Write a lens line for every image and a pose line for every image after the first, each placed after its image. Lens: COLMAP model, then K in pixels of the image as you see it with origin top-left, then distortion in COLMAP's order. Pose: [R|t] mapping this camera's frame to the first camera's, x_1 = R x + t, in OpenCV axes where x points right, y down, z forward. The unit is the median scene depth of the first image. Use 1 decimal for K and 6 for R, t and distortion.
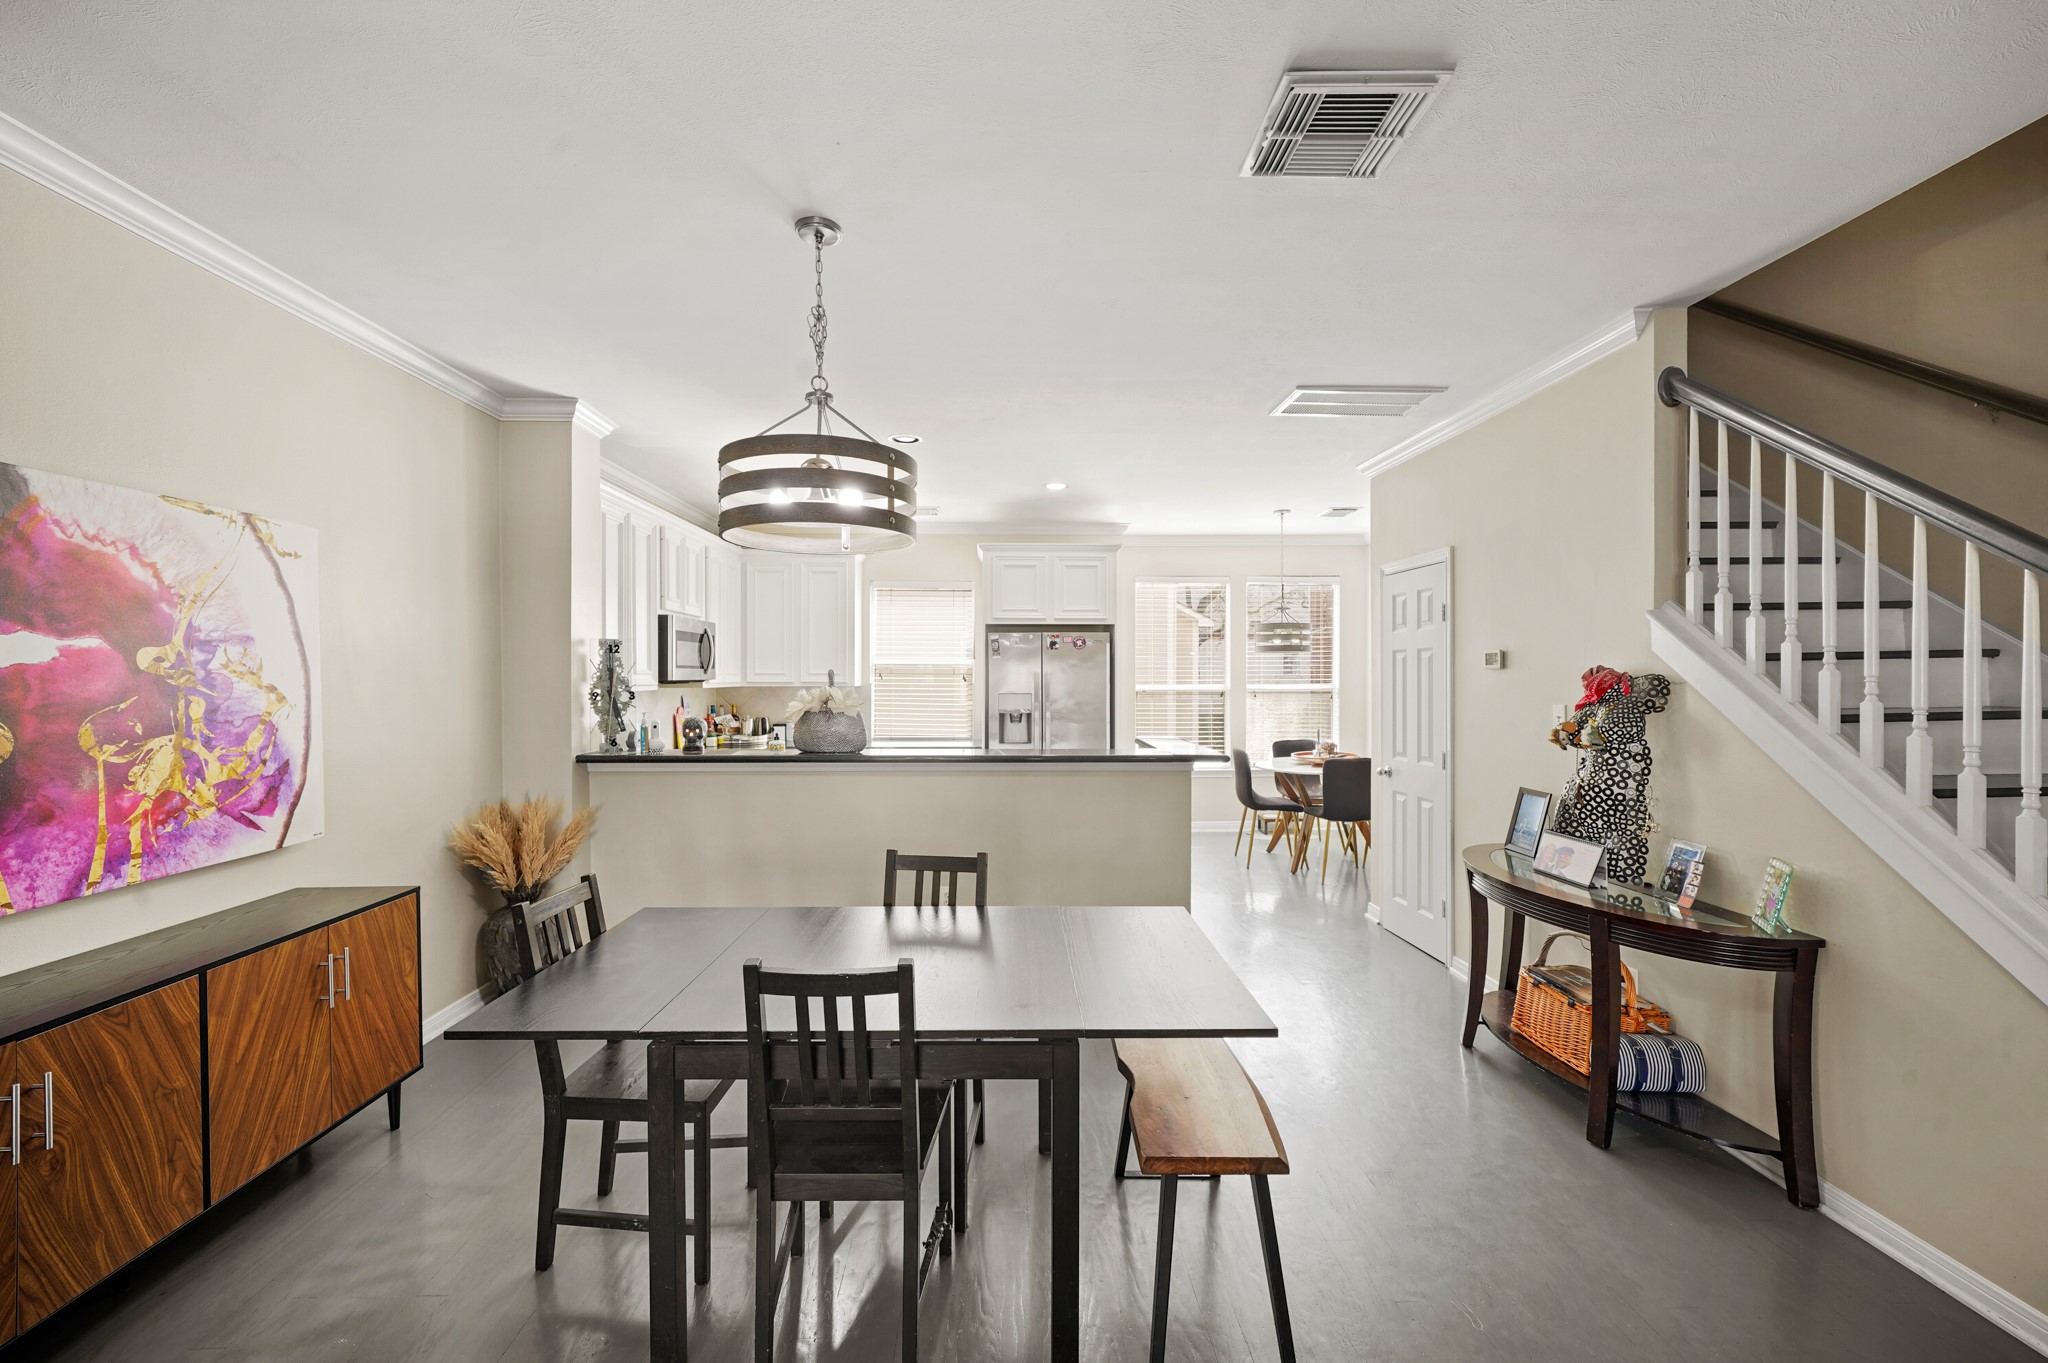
lens RADIAL K [[808.8, 0, 1019.5], [0, 808.8, 679.7], [0, 0, 1]] dist [-0.003975, 0.001964]
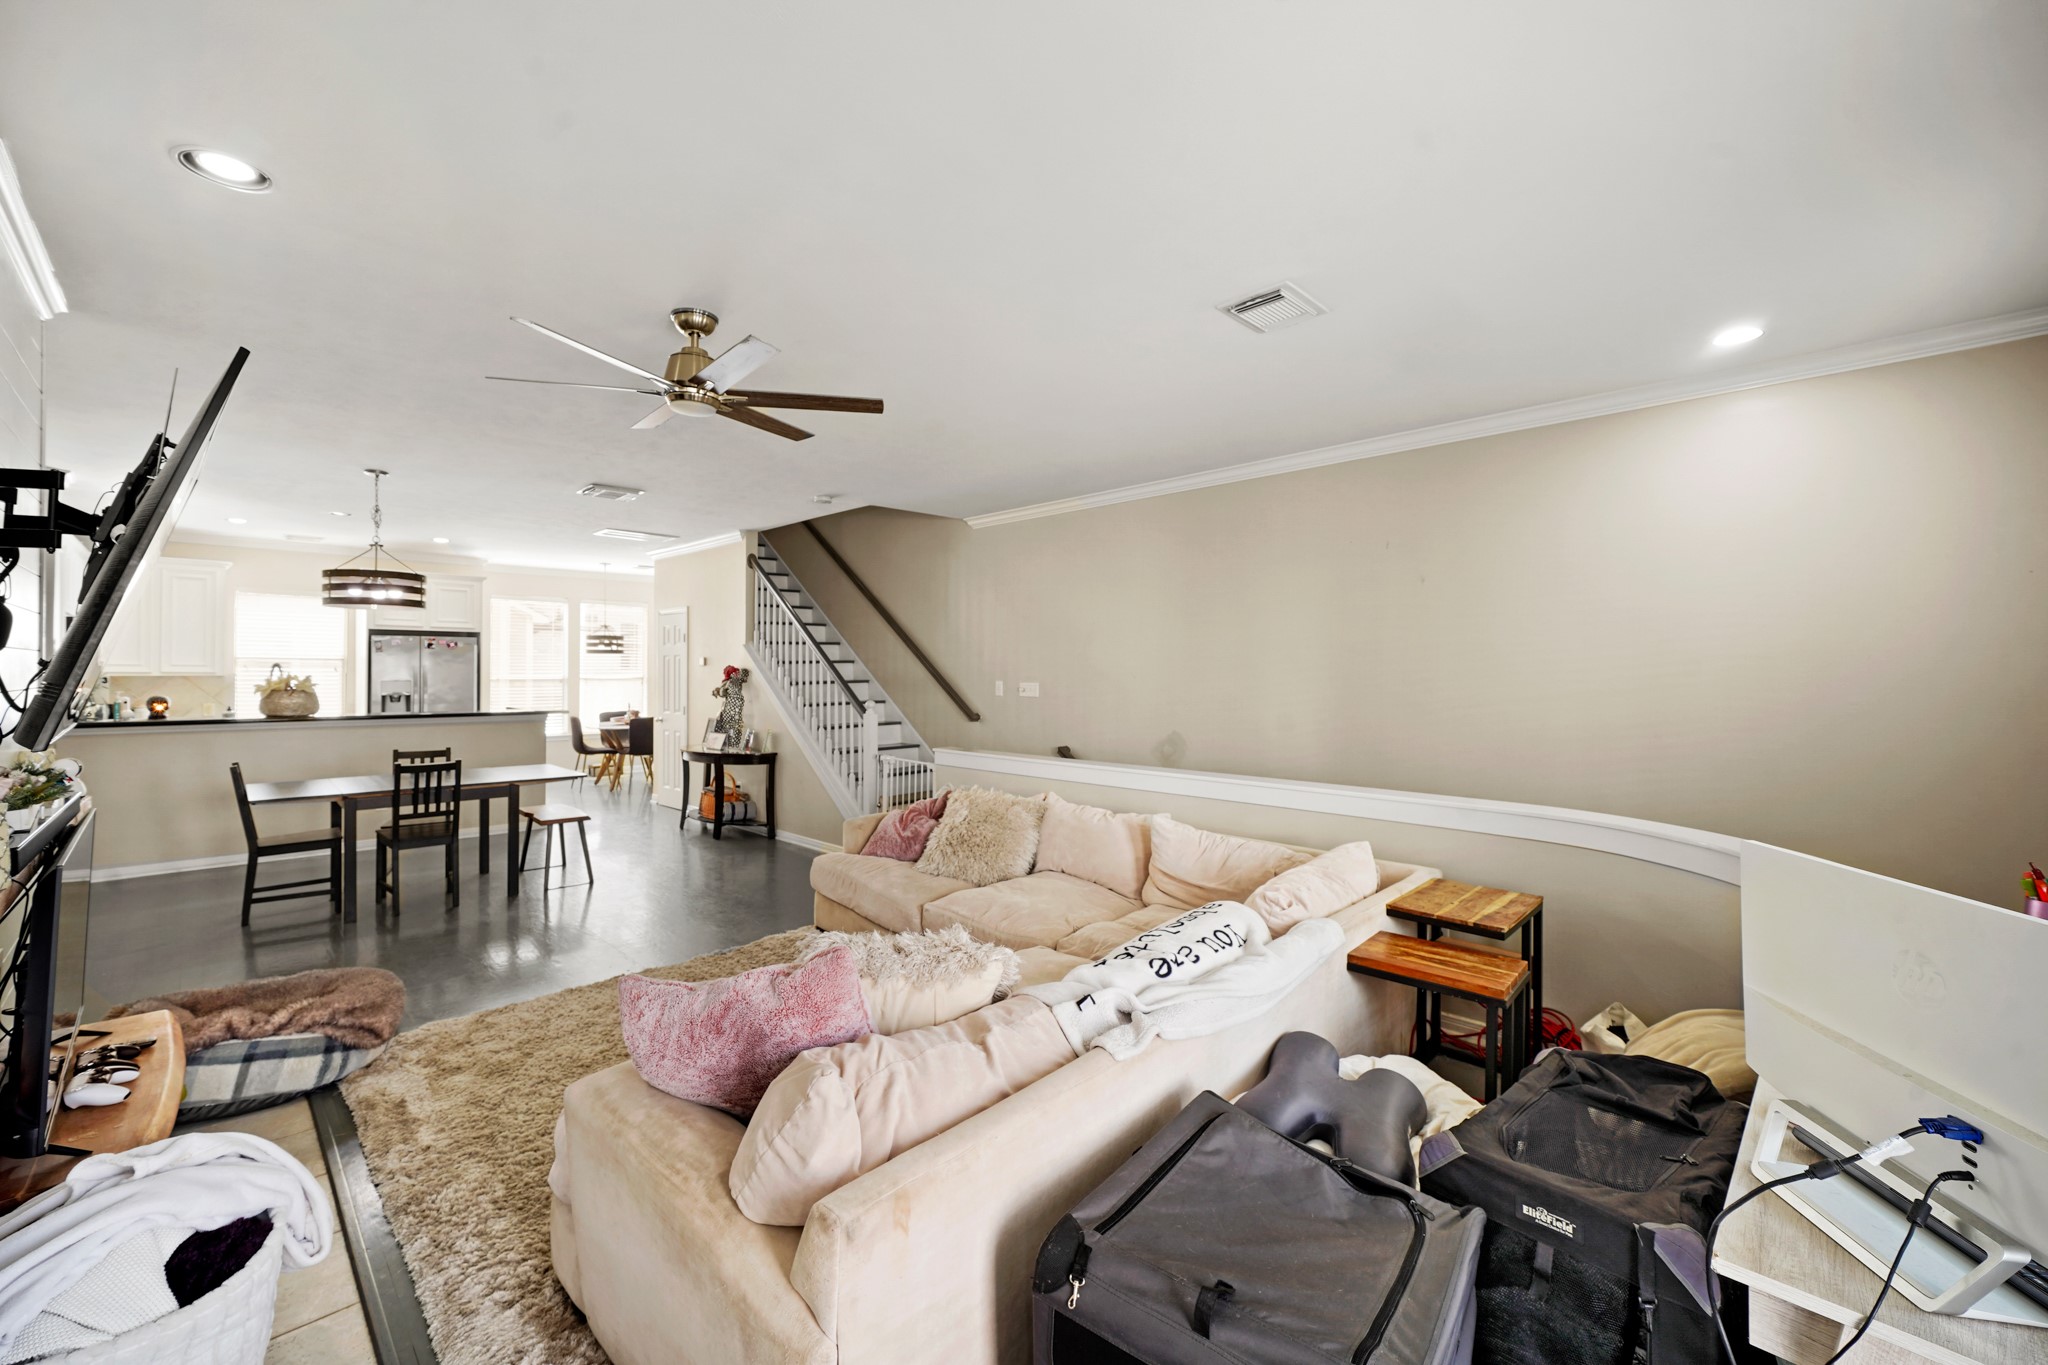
lens RADIAL K [[829.9, 0, 1011.6], [0, 829.9, 664.6], [0, 0, 1]] dist [0.000320, -0.000140]
pose [[0.731787, 0.006914, 0.681498, -0.426988], [-0.000038, 0.999949, -0.010104, 0.008920], [-0.681533, 0.007368, 0.731750, -1.569001]]
